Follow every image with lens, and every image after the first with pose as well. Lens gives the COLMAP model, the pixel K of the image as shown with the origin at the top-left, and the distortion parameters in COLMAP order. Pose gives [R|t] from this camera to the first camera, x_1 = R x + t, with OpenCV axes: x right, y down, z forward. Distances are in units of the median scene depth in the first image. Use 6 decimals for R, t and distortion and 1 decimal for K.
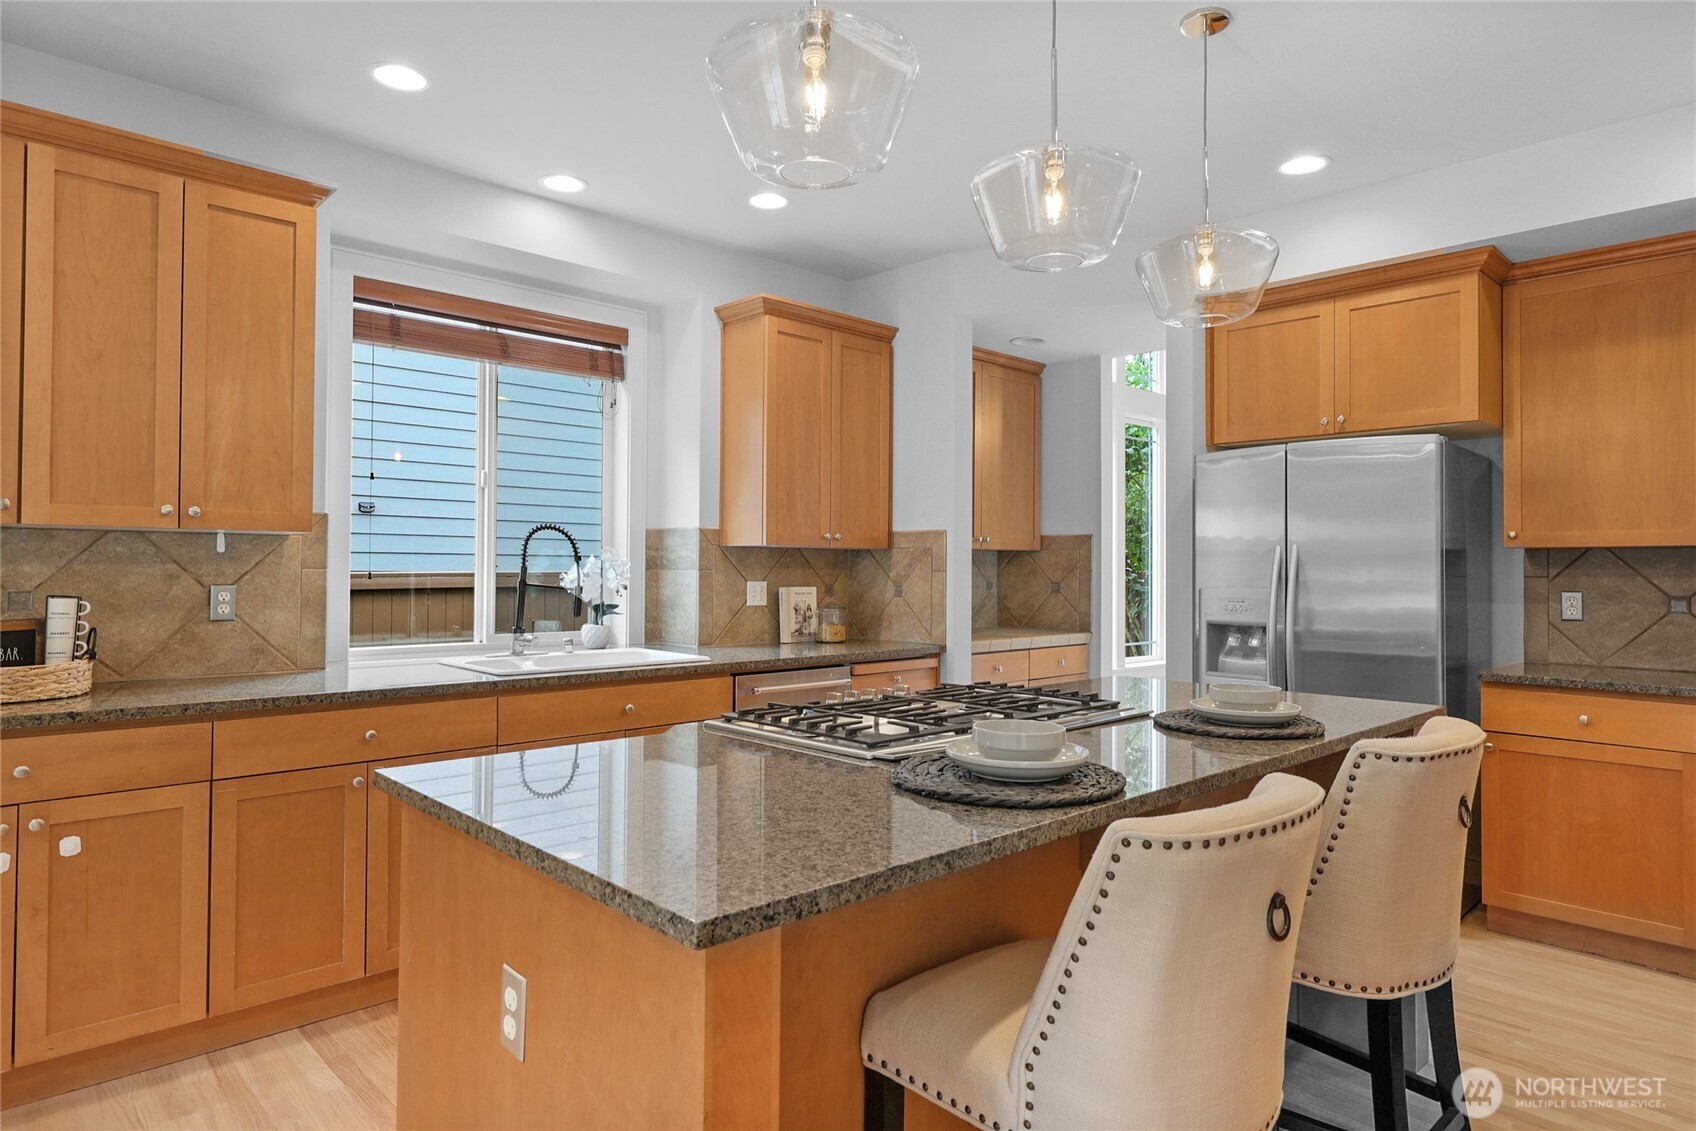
lens RADIAL K [[988.9, 0, 853.9], [0, 988.9, 559.9], [0, 0, 1]] dist [0.007185, -0.000612]
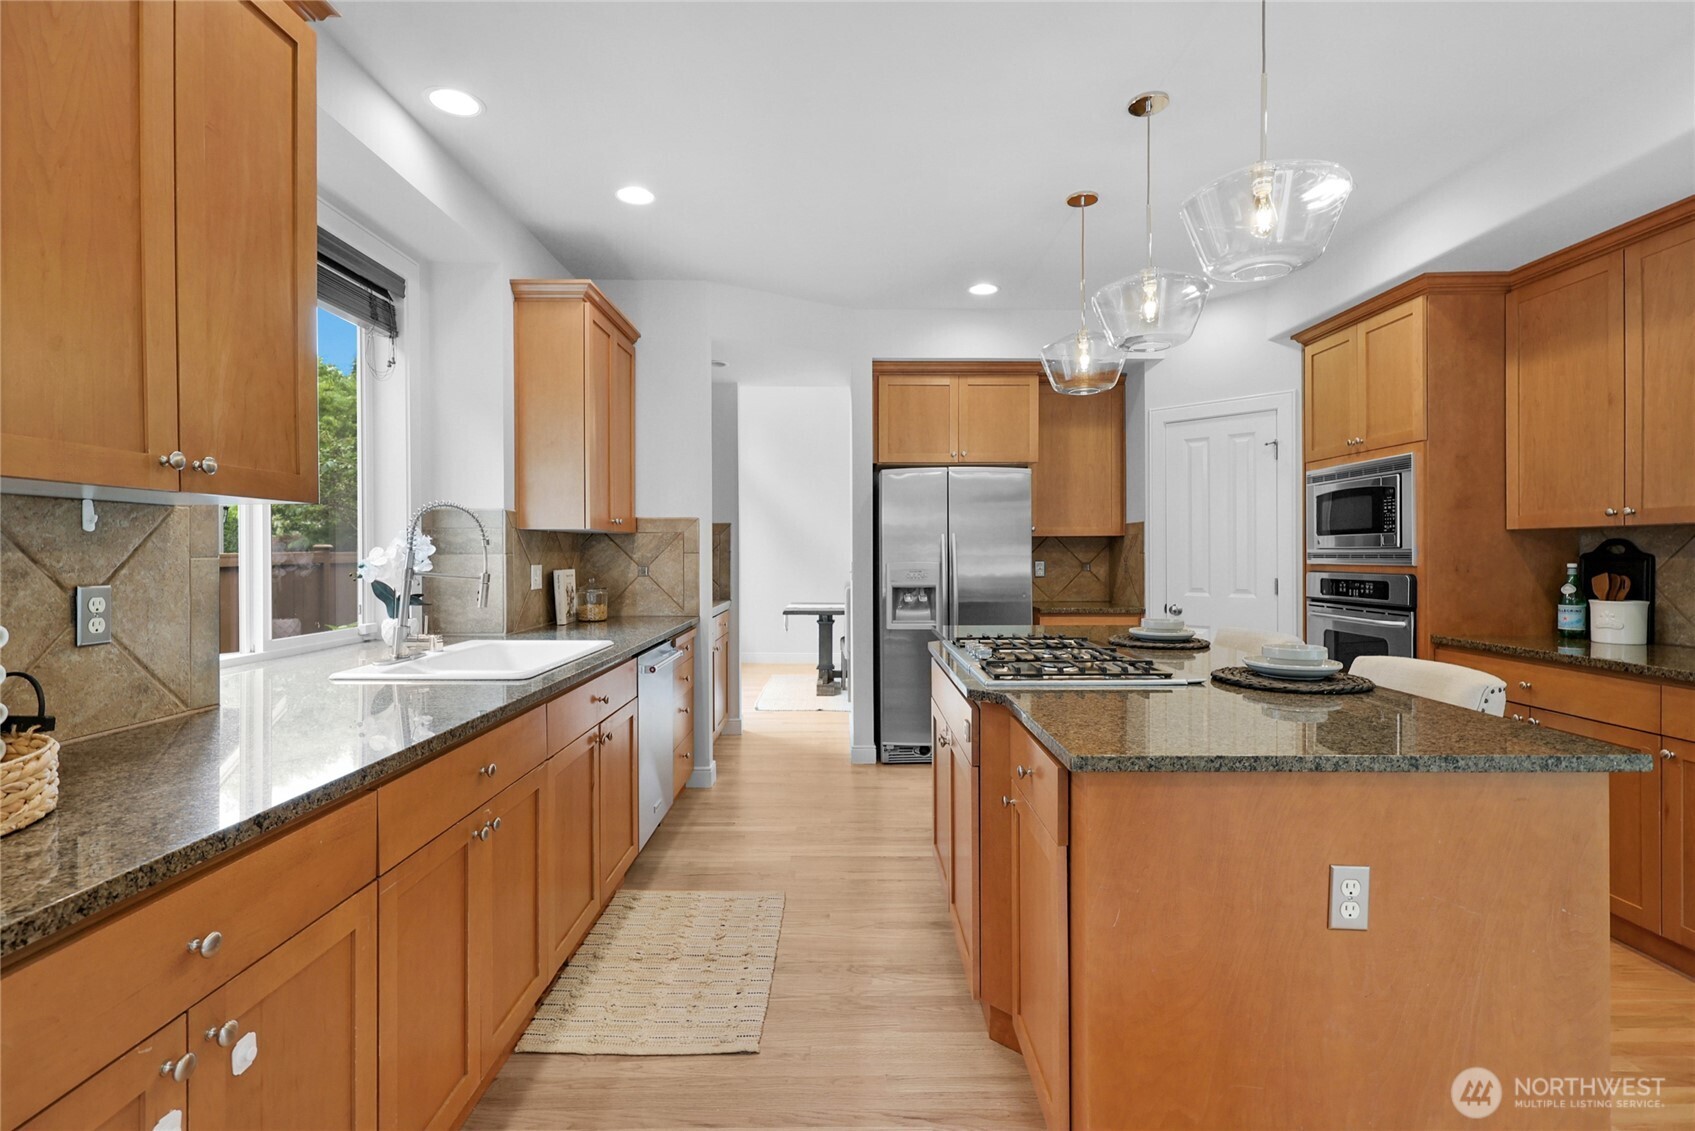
lens RADIAL K [[784.5, 0, 842.0], [0, 784.5, 556.3], [0, 0, 1]] dist [0.003805, 0.000385]
pose [[0.691360, -0.011980, 0.722411, -0.532765], [-0.000916, 0.999847, 0.017457, -0.001013], [-0.722510, -0.012731, 0.691243, 0.274320]]
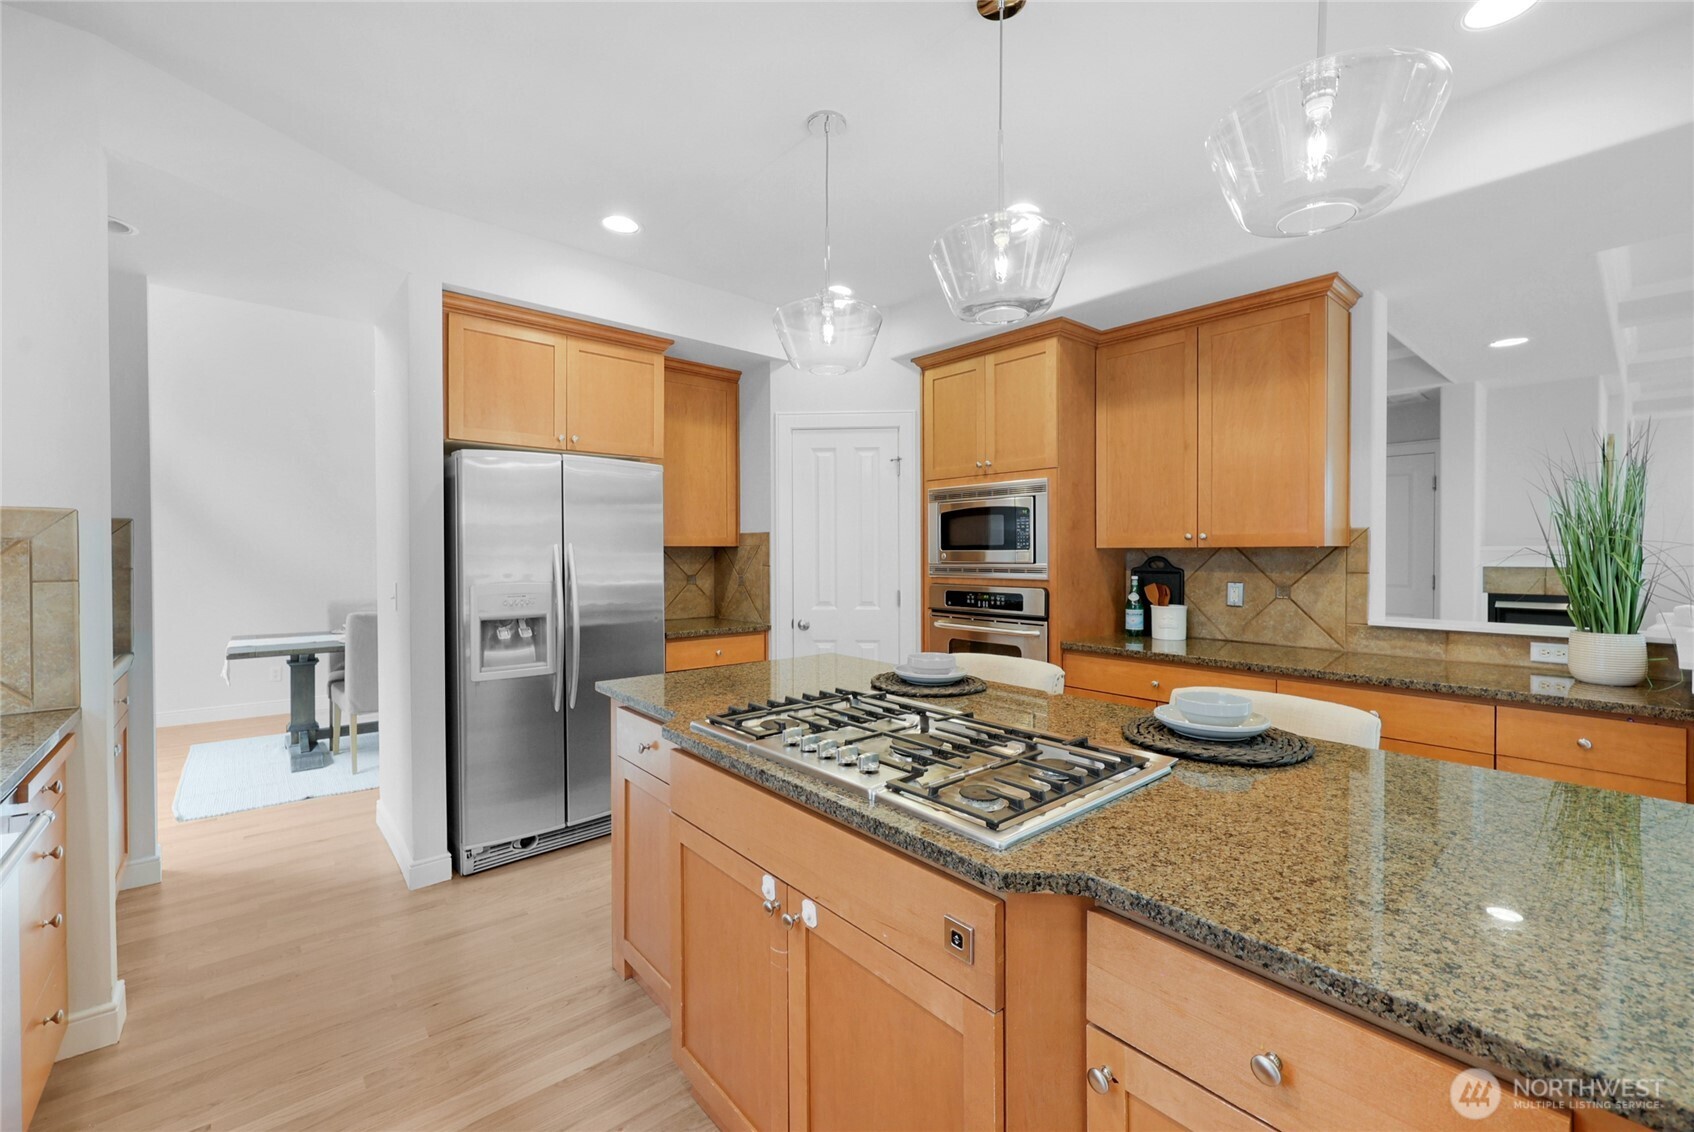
lens RADIAL K [[700.2, 0, 850.7], [0, 700.2, 558.8], [0, 0, 1]] dist [-0.003916, 0.000141]
pose [[0.047259, -0.016972, 0.998738, -0.338938], [-0.009816, 0.999799, 0.017455, -0.014383], [-0.998834, -0.010629, 0.047083, 0.612925]]
